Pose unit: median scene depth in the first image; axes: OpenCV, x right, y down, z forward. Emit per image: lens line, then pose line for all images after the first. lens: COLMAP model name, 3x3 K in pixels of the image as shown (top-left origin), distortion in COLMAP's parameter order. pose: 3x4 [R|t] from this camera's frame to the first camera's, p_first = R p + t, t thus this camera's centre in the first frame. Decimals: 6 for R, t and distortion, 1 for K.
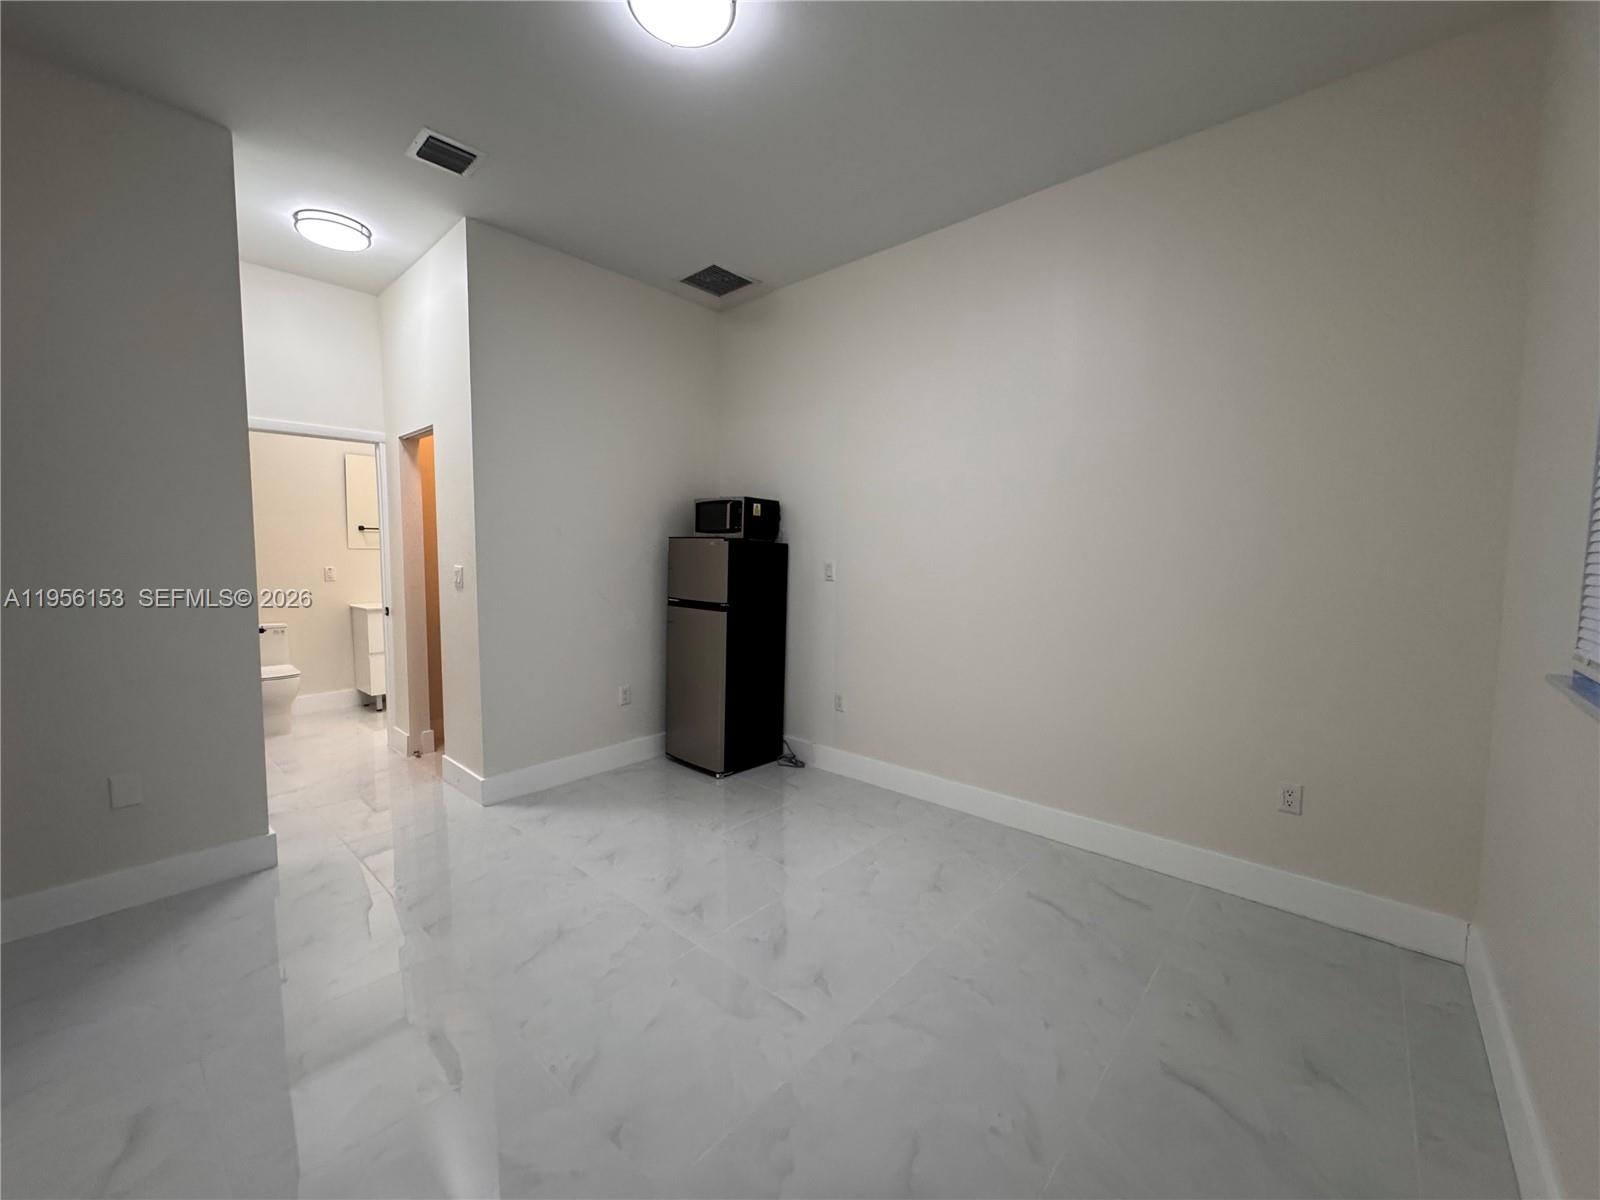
lens RADIAL K [[635.0, 0, 805.3], [0, 635.0, 598.7], [0, 0, 1]] dist [0.002410, 0.000109]
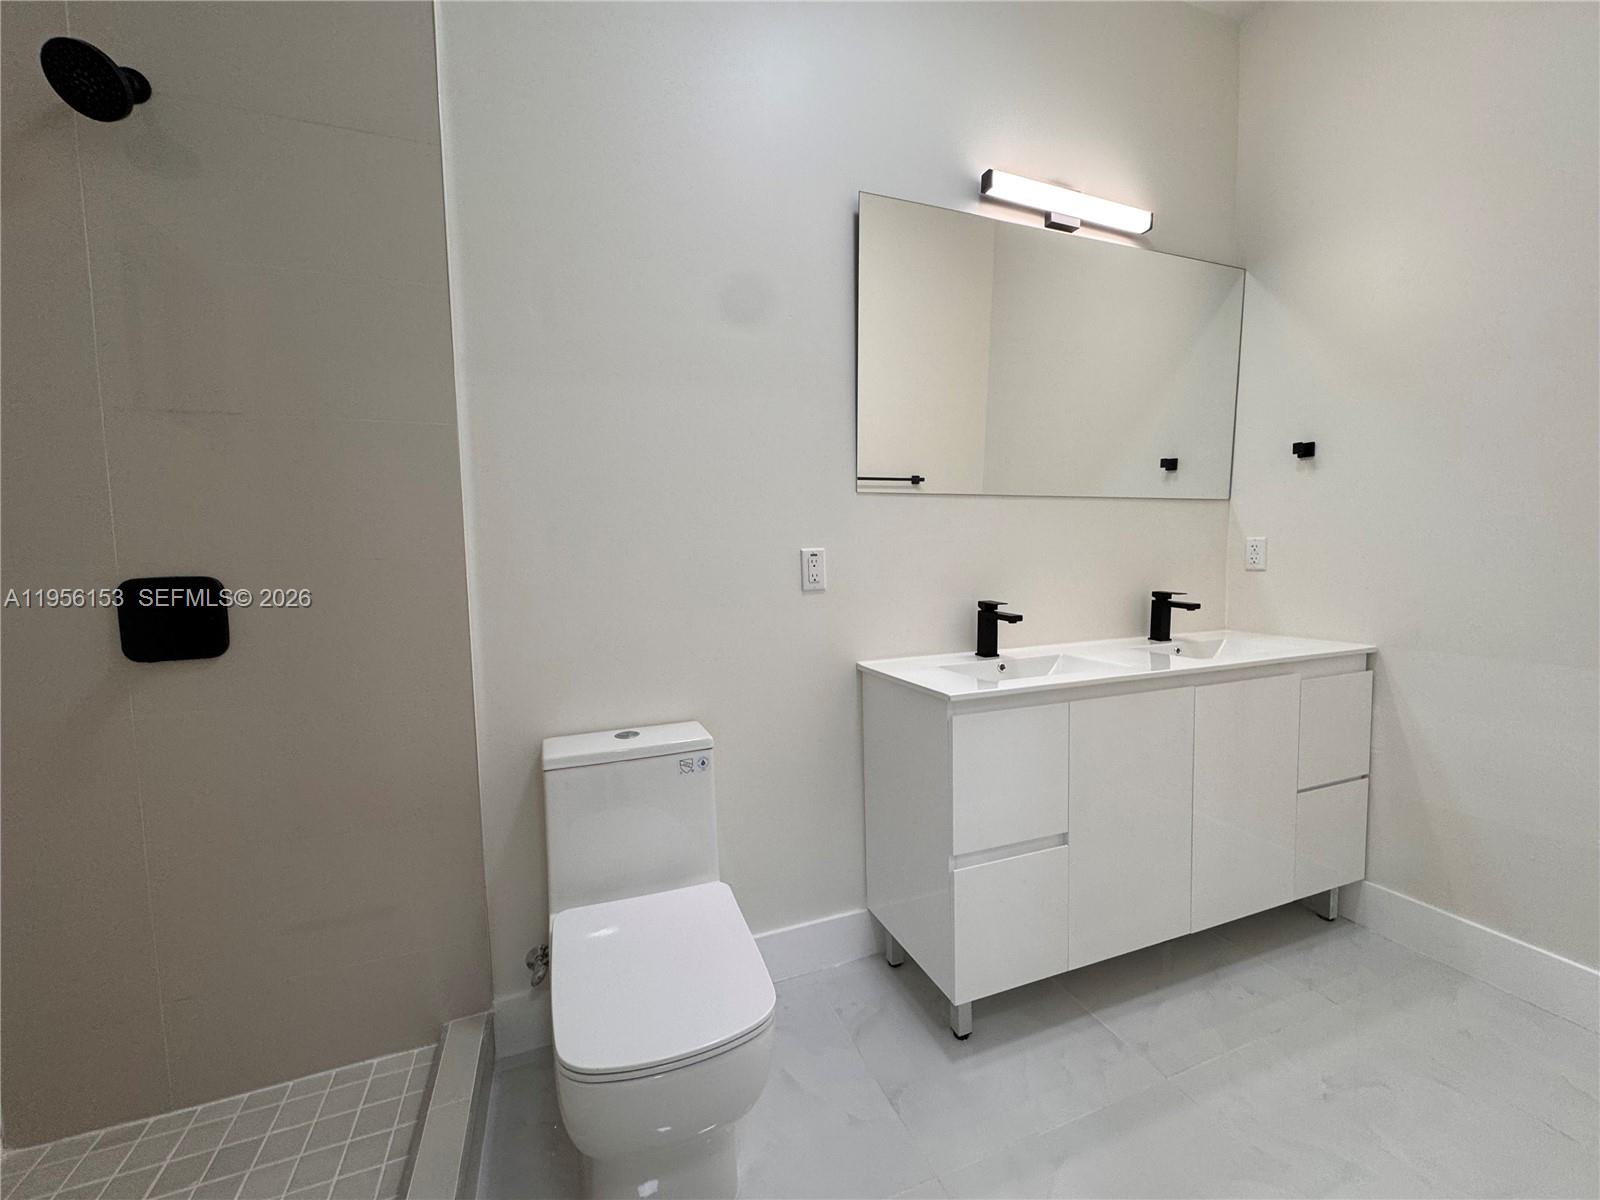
lens RADIAL K [[635.0, 0, 802.5], [0, 635.0, 600.7], [0, 0, 1]] dist [0.002410, 0.000109]
pose [[0.879940, 0.018362, -0.474729, -0.586404], [-0.019892, 0.999801, 0.001800, -0.023109], [0.474668, 0.007860, 0.880130, 0.694639]]
